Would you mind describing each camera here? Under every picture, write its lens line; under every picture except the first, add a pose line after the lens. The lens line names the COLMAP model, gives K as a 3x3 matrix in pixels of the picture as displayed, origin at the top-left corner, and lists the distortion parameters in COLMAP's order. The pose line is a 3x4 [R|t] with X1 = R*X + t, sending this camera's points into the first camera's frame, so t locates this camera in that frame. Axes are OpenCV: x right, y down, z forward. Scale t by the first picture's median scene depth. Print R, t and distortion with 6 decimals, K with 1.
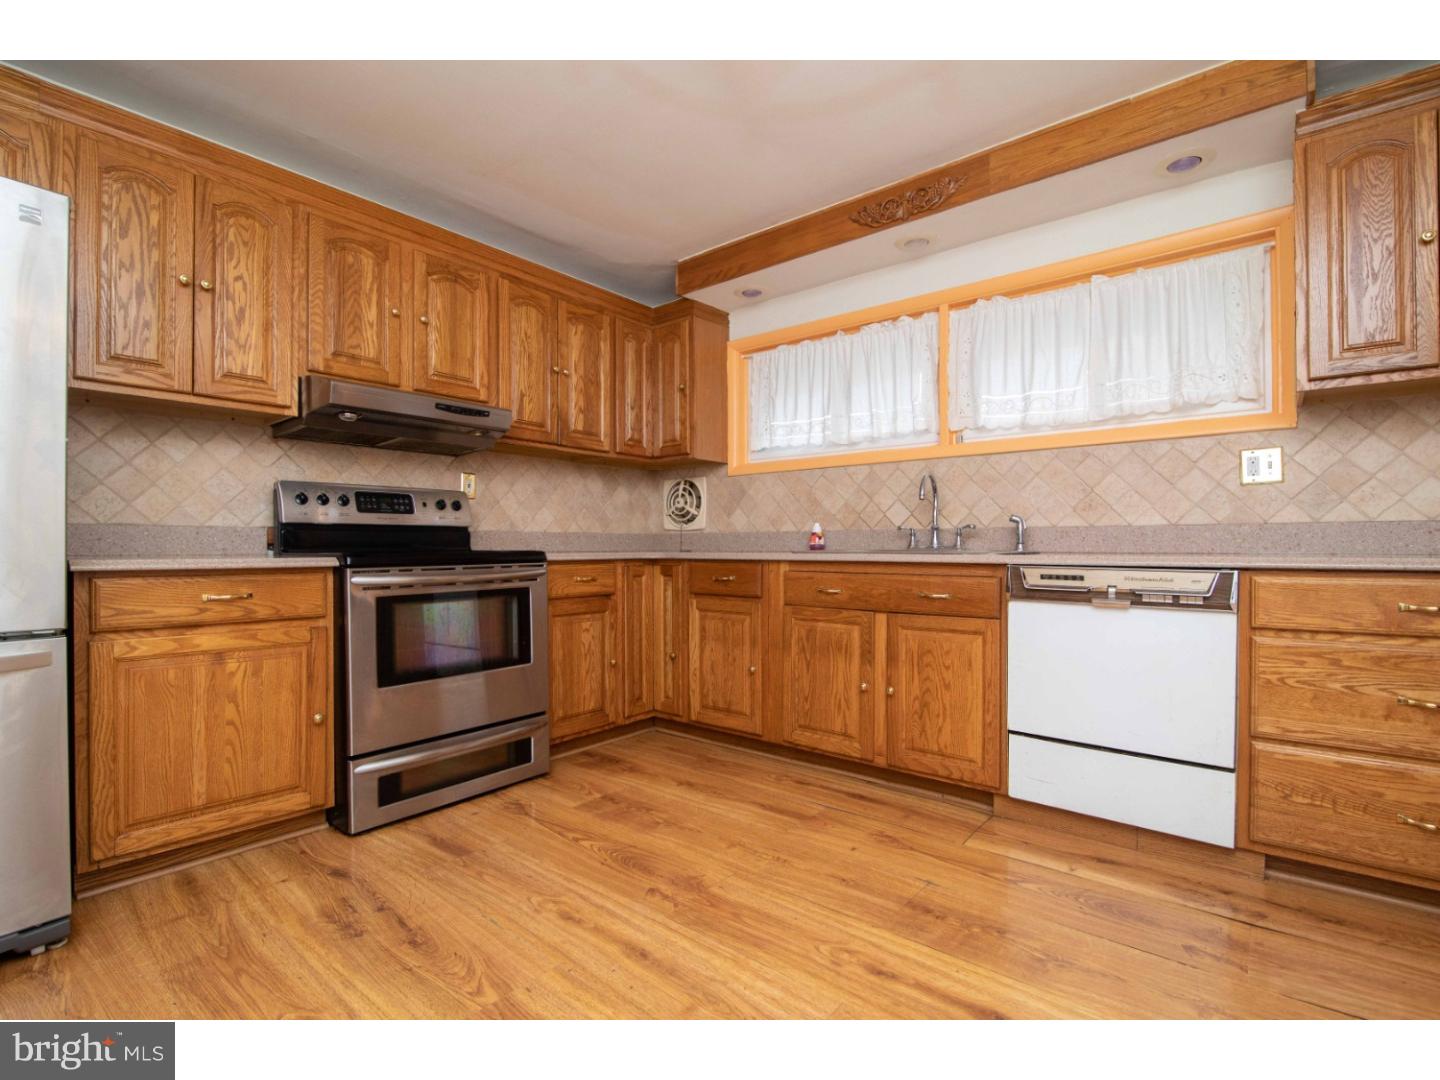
lens RADIAL K [[689.4, 0, 718.3], [0, 689.4, 558.6], [0, 0, 1]] dist [-0.001423, -0.000434]
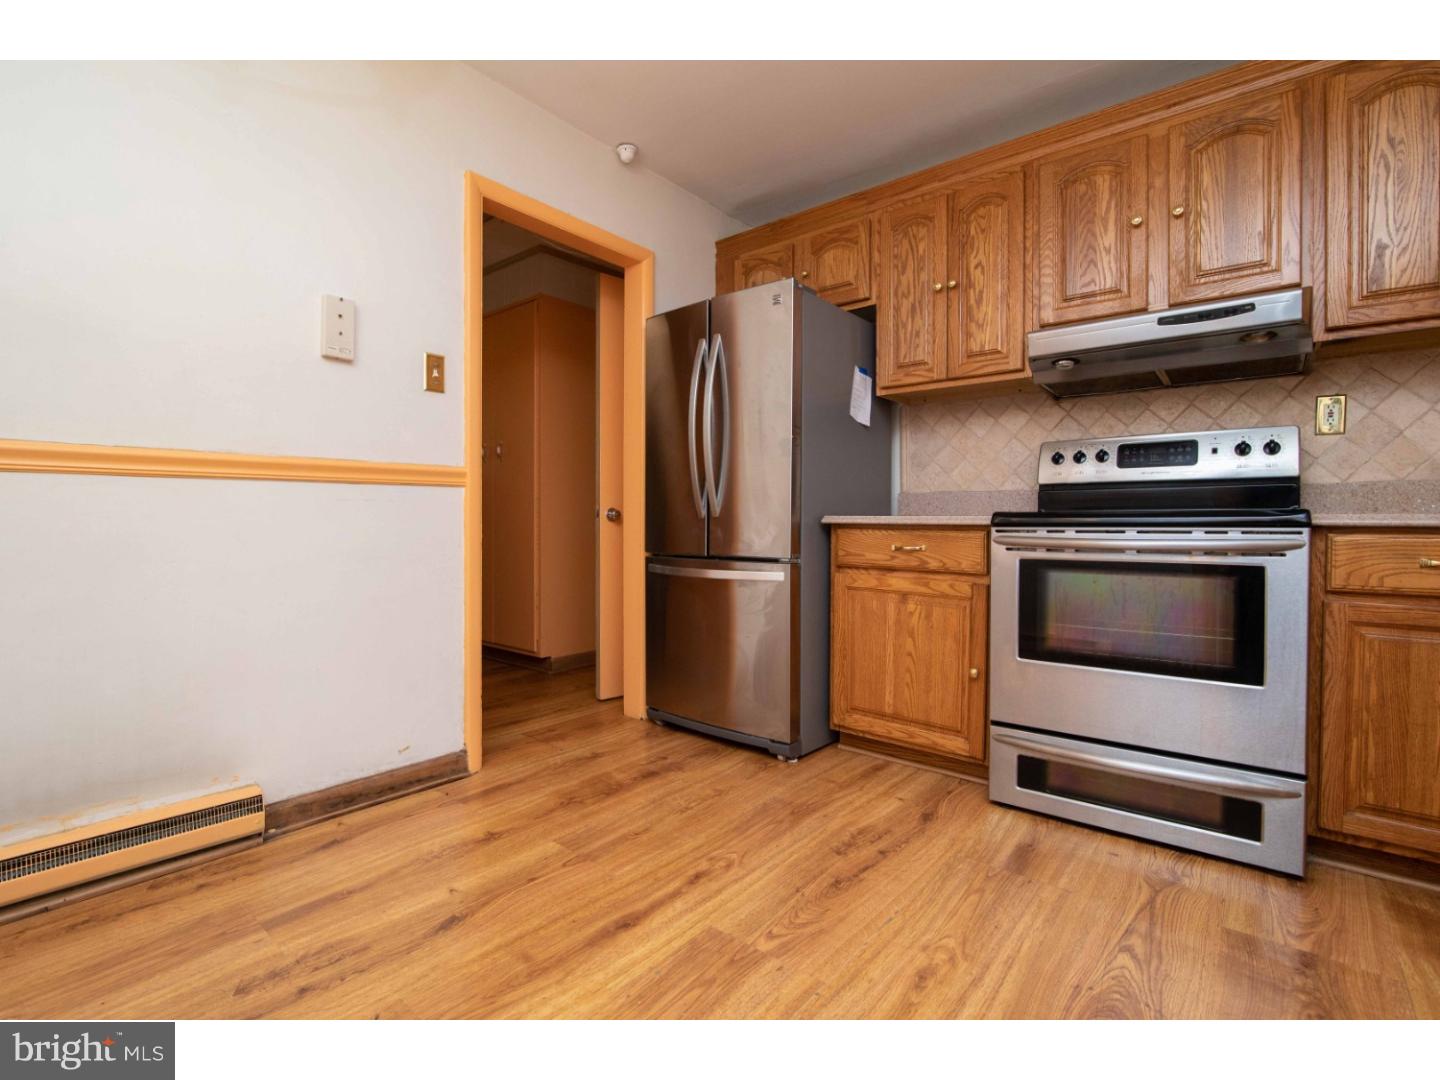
lens RADIAL K [[683.3, 0, 720.0], [0, 683.3, 540.0], [0, 0, 1]] dist [-0.003675, -0.000470]
pose [[-0.001023, 0.027433, -0.999623, 0.445708], [-0.024769, 0.999316, 0.027450, 0.016202], [0.999693, 0.024788, -0.000343, 0.639591]]
